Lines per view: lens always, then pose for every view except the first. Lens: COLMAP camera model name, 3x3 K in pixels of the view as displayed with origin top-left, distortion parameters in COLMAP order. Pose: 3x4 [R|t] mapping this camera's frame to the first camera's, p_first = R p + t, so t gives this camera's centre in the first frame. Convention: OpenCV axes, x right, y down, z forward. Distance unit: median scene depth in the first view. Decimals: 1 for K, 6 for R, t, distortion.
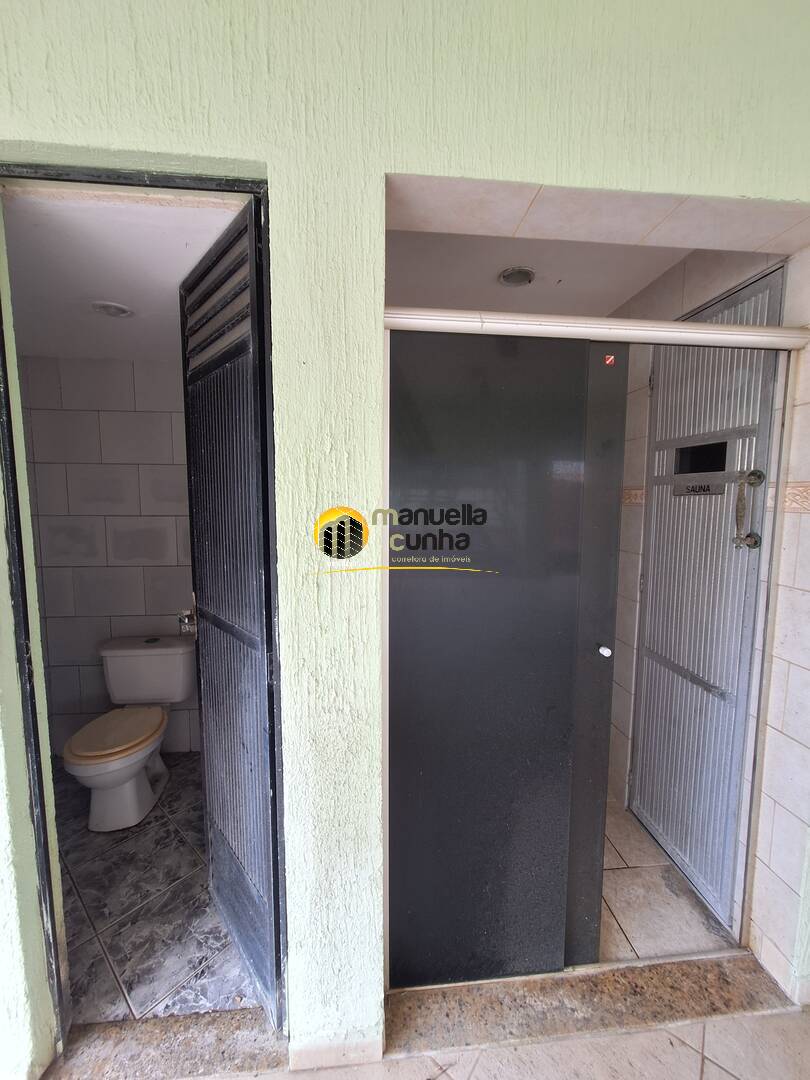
lens RADIAL K [[430.4, 0, 404.5], [0, 430.4, 537.9], [0, 0, 1]] dist [-0.005624, 0.001702]
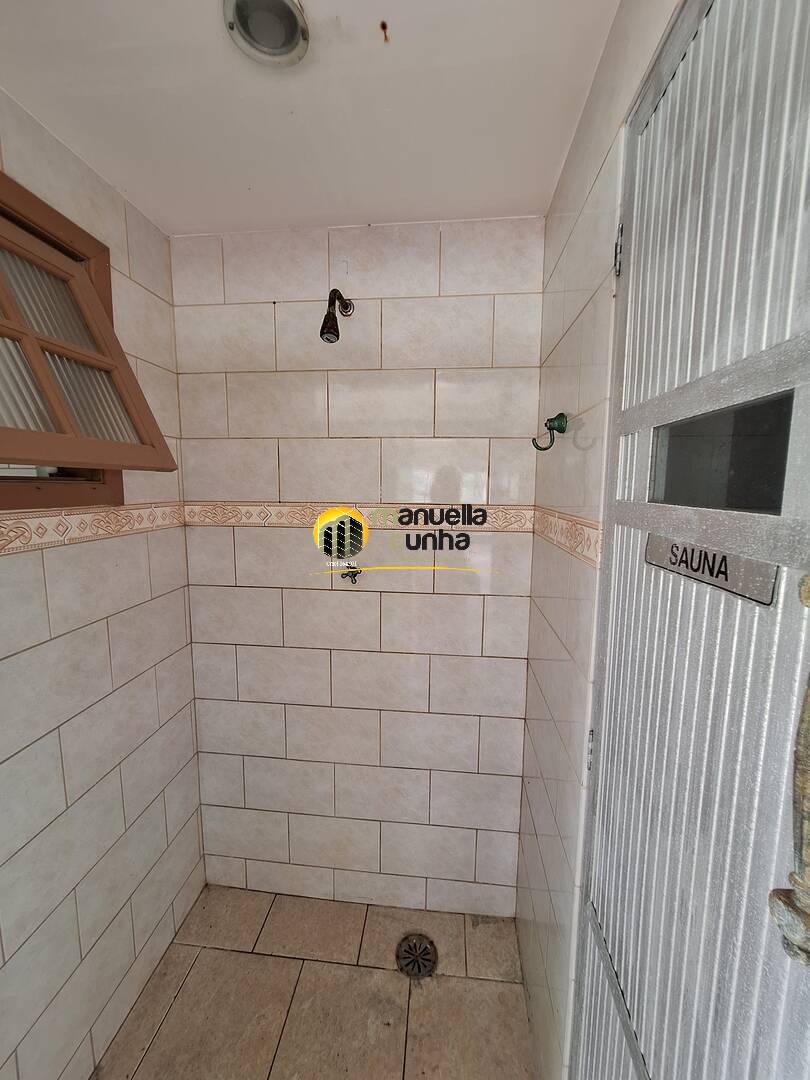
lens RADIAL K [[430.4, 0, 405.2], [0, 430.4, 538.5], [0, 0, 1]] dist [-0.005624, 0.001702]
pose [[0.979937, 0.026379, -0.197556, 0.511424], [-0.021965, 0.999458, 0.024502, -0.125163], [0.198096, -0.019671, 0.979985, 0.629047]]
